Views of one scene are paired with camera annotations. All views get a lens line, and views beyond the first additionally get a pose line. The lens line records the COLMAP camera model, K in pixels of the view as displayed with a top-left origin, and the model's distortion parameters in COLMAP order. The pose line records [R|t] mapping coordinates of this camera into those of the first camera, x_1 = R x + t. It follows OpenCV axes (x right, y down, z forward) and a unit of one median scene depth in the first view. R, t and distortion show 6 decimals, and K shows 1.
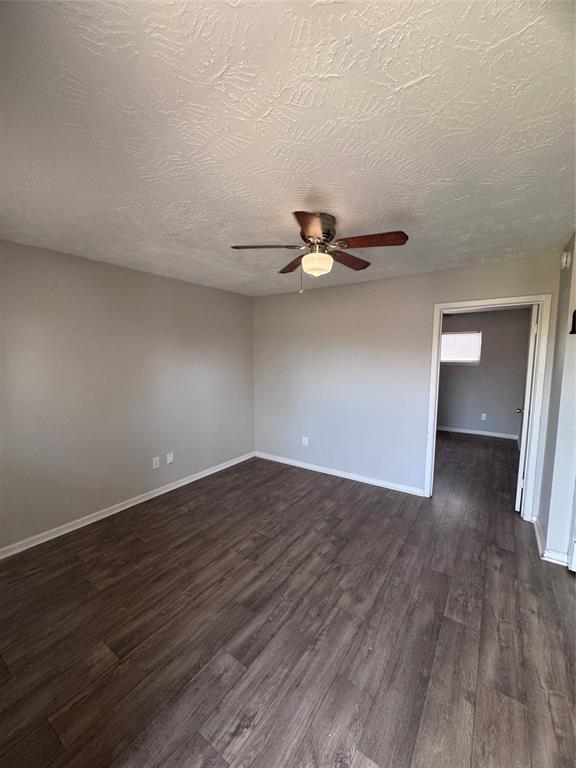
lens RADIAL K [[306.5, 0, 289.5], [0, 306.5, 384.0], [0, 0, 1]] dist [-0.000765, -0.000147]
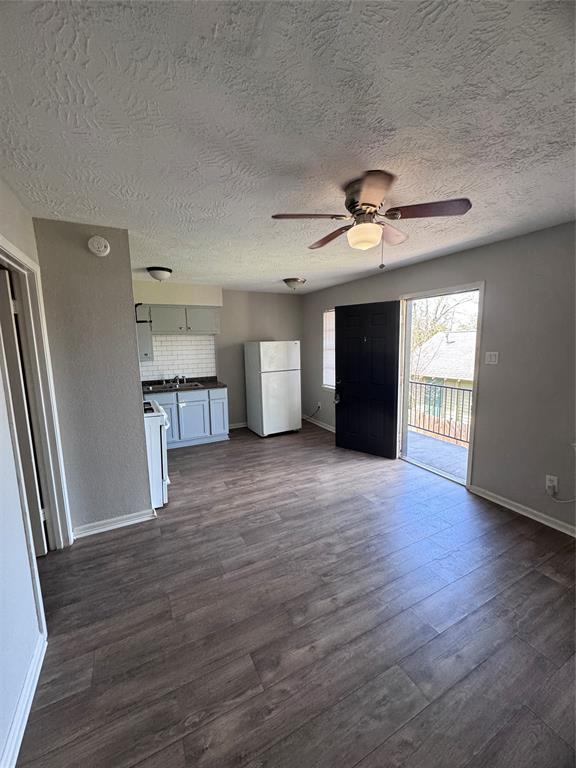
lens RADIAL K [[306.5, 0, 289.5], [0, 306.5, 384.0], [0, 0, 1]] dist [-0.000765, -0.000147]
pose [[-0.882706, -0.053563, 0.466863, -0.145856], [0.060246, 0.972386, 0.225469, -0.164294], [-0.466048, 0.227149, -0.855104, 1.783916]]
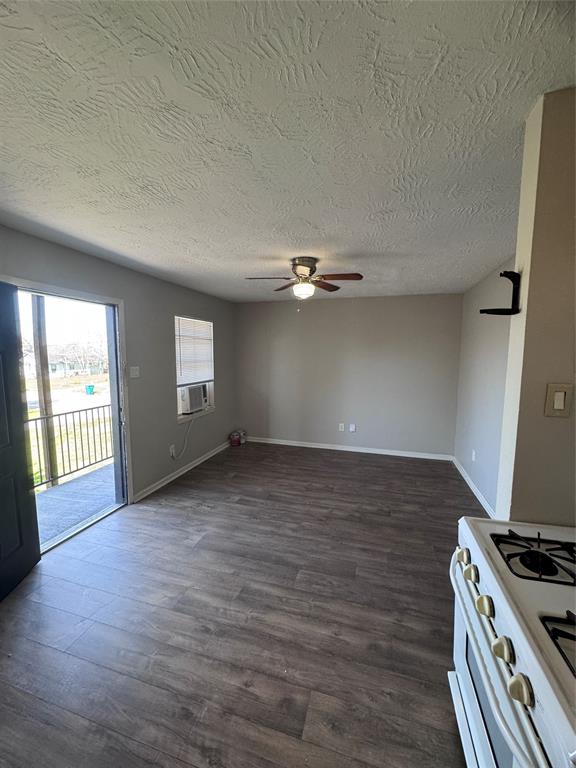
lens RADIAL K [[306.5, 0, 289.5], [0, 306.5, 384.0], [0, 0, 1]] dist [-0.000765, -0.000147]
pose [[0.308856, 0.094623, -0.946390, 1.336654], [-0.097452, 0.992950, 0.067475, -0.035515], [0.946103, 0.071387, 0.315900, 0.456840]]
